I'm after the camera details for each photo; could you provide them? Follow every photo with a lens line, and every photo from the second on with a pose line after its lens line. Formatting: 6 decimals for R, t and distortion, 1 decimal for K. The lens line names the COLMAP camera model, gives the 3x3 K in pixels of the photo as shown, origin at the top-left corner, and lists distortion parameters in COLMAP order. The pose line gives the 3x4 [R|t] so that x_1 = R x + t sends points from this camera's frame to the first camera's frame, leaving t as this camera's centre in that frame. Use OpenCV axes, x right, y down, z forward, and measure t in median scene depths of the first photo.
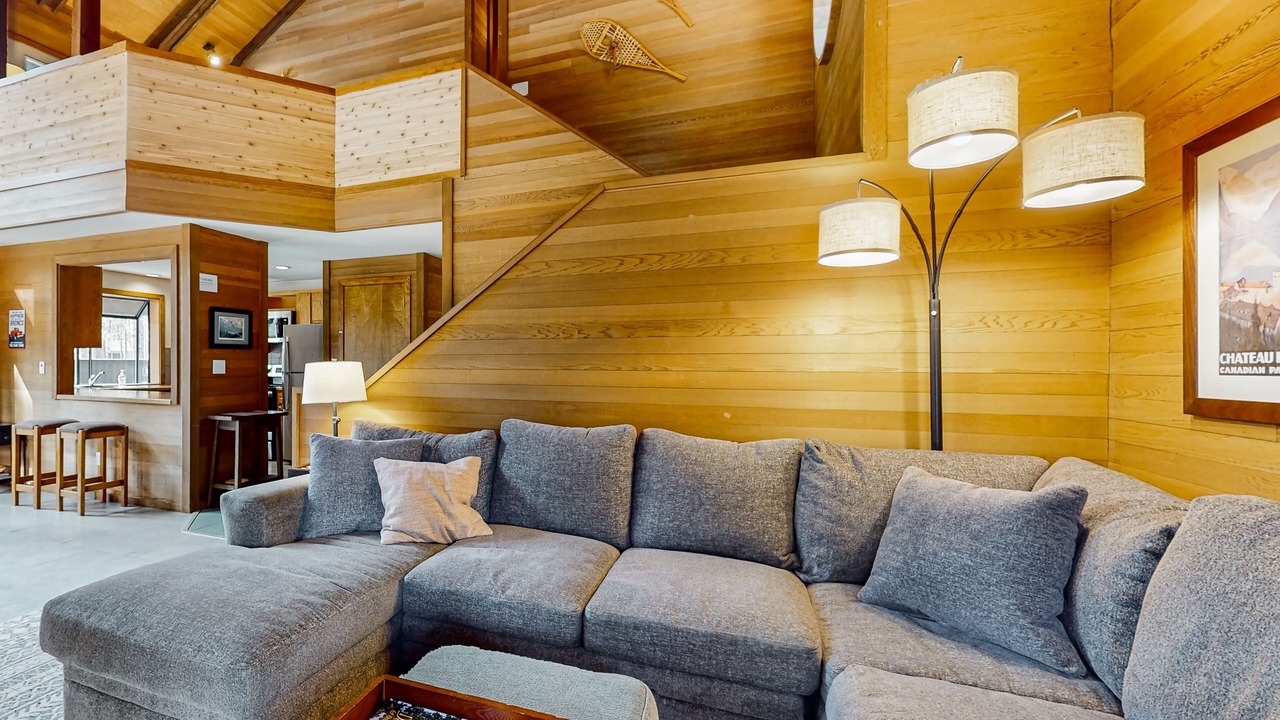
lens RADIAL K [[587.7, 0, 629.1], [0, 587.7, 367.0], [0, 0, 1]] dist [0.001559, 0.001334]
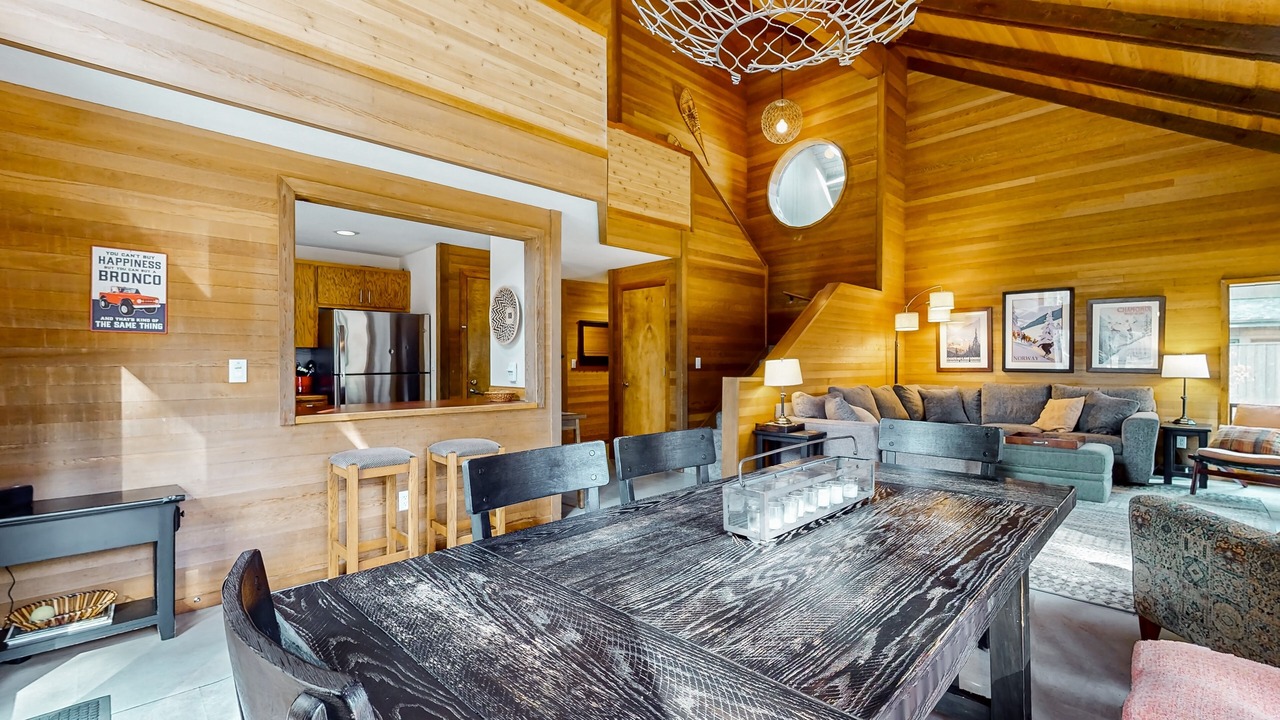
lens RADIAL K [[546.4, 0, 647.6], [0, 546.4, 363.1], [0, 0, 1]] dist [-0.000064, 0.000270]
pose [[0.412874, -0.006358, 0.910766, -2.773726], [0.007659, 0.999965, 0.003509, -0.009664], [-0.910756, 0.005527, 0.412908, 0.963130]]
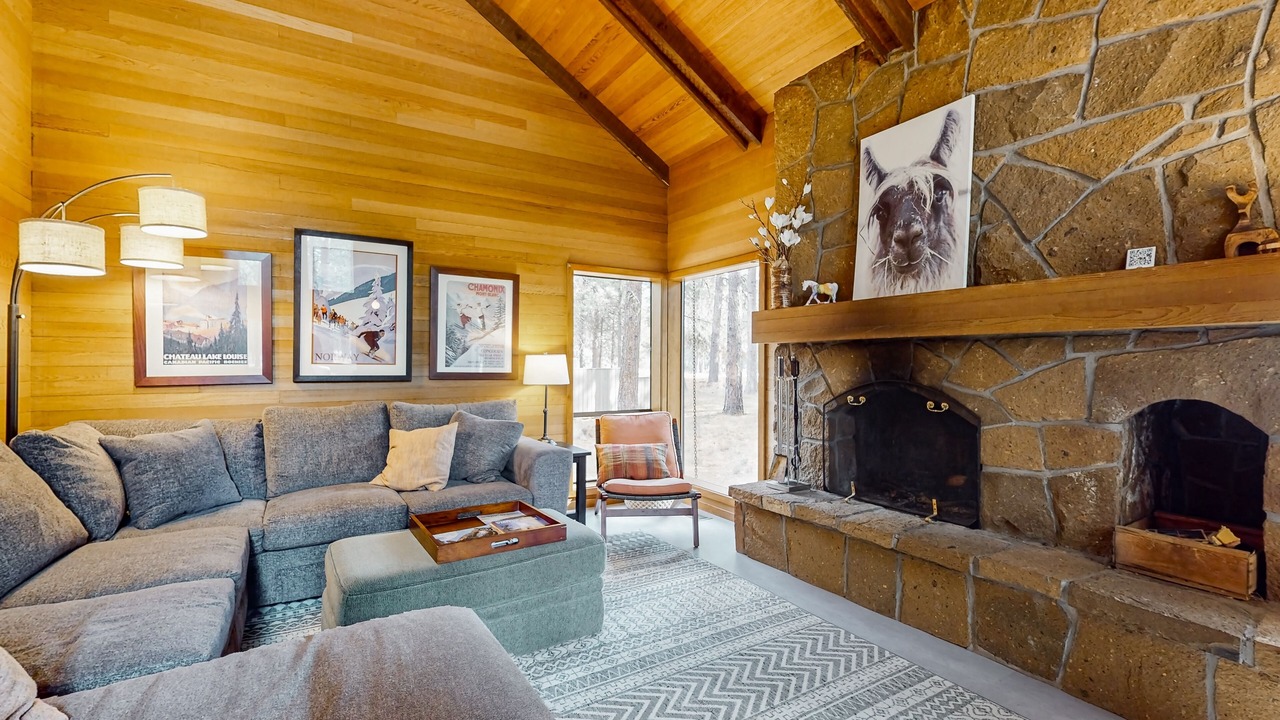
lens RADIAL K [[587.7, 0, 677.1], [0, 587.7, 357.1], [0, 0, 1]] dist [0.001559, 0.001334]
pose [[-0.799810, -0.000124, 0.600253, -1.170185], [-0.001123, 0.999999, -0.001290, -0.008945], [-0.600252, -0.001706, -0.799809, 1.098466]]
